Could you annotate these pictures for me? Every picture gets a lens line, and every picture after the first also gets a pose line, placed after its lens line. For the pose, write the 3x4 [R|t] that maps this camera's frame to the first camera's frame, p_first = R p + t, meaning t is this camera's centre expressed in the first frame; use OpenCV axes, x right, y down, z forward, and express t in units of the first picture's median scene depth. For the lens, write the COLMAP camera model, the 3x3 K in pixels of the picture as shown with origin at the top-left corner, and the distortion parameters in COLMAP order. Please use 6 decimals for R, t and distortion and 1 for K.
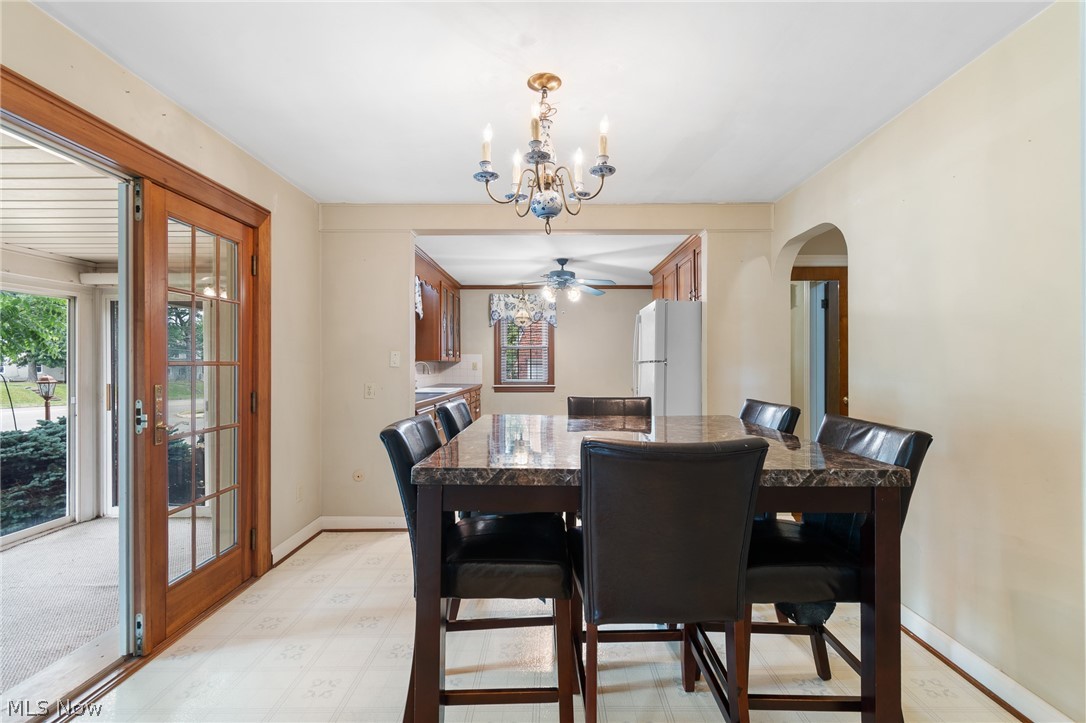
lens RADIAL K [[478.2, 0, 547.0], [0, 478.2, 359.9], [0, 0, 1]] dist [-0.000825, -0.000232]
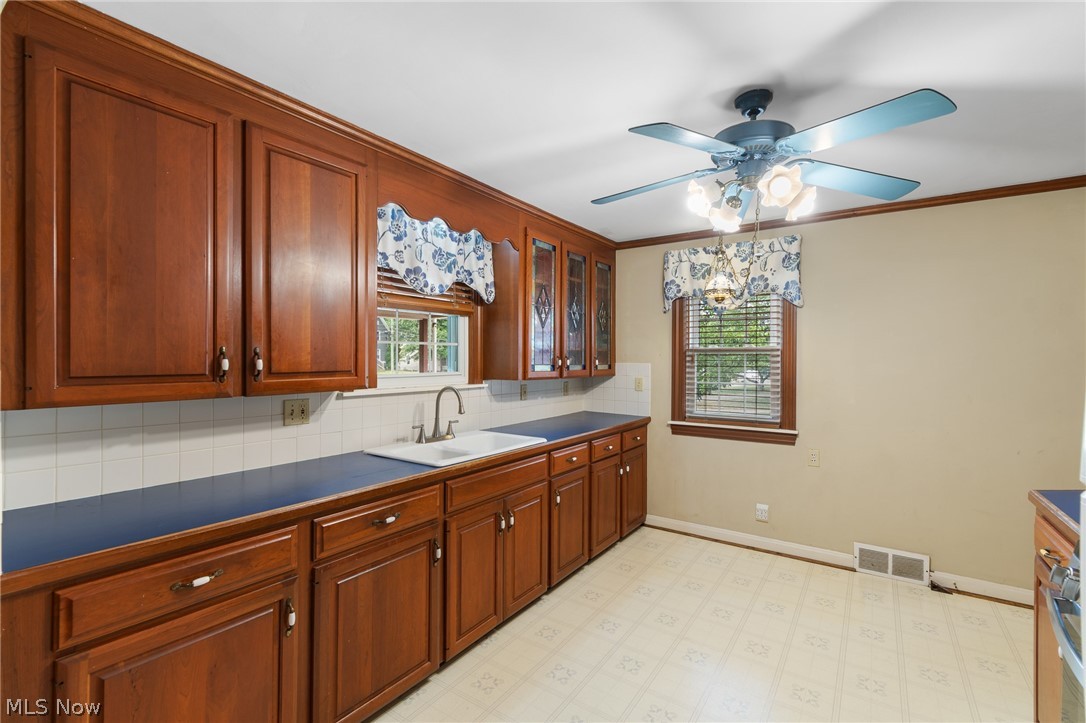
lens RADIAL K [[474.9, 0, 551.9], [0, 474.9, 359.7], [0, 0, 1]] dist [0.001843, 0.000031]
pose [[0.830263, 0.005915, -0.557340, 0.076262], [-0.000865, 0.999956, 0.009324, -0.021015], [0.557370, -0.007260, 0.830232, 0.483881]]
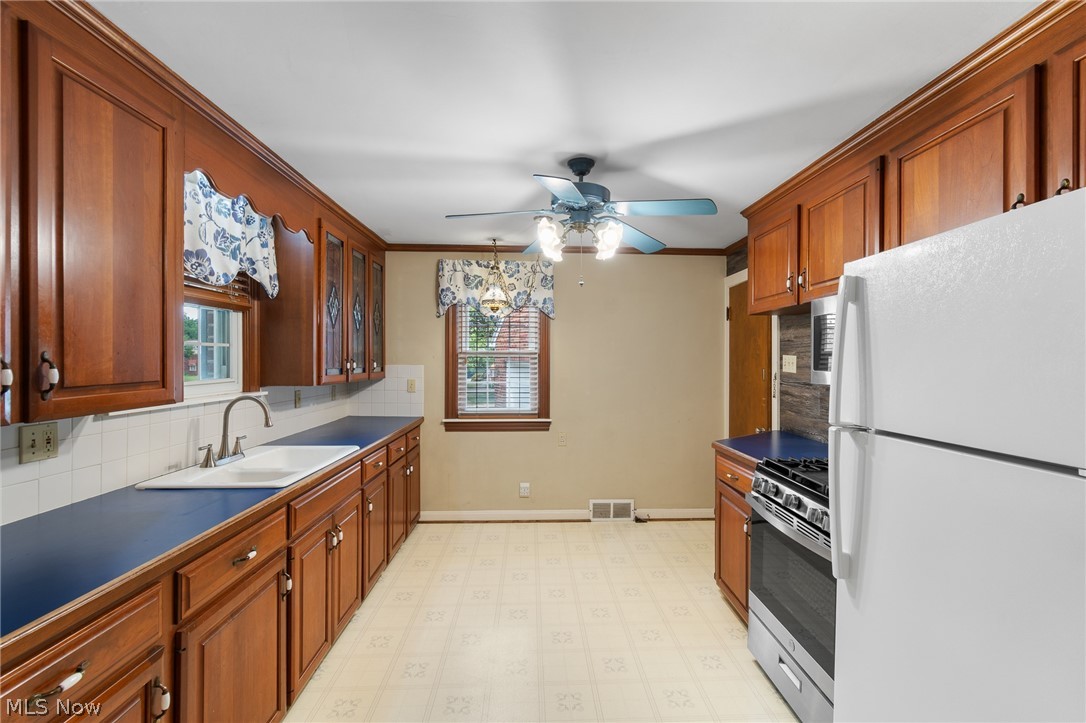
lens RADIAL K [[478.2, 0, 547.0], [0, 478.2, 359.9], [0, 0, 1]] dist [-0.000825, -0.000232]
pose [[0.999191, 0.004431, 0.039967, -0.011411], [-0.004815, 0.999943, 0.009506, -0.024350], [-0.039923, -0.009691, 0.999156, 0.424569]]
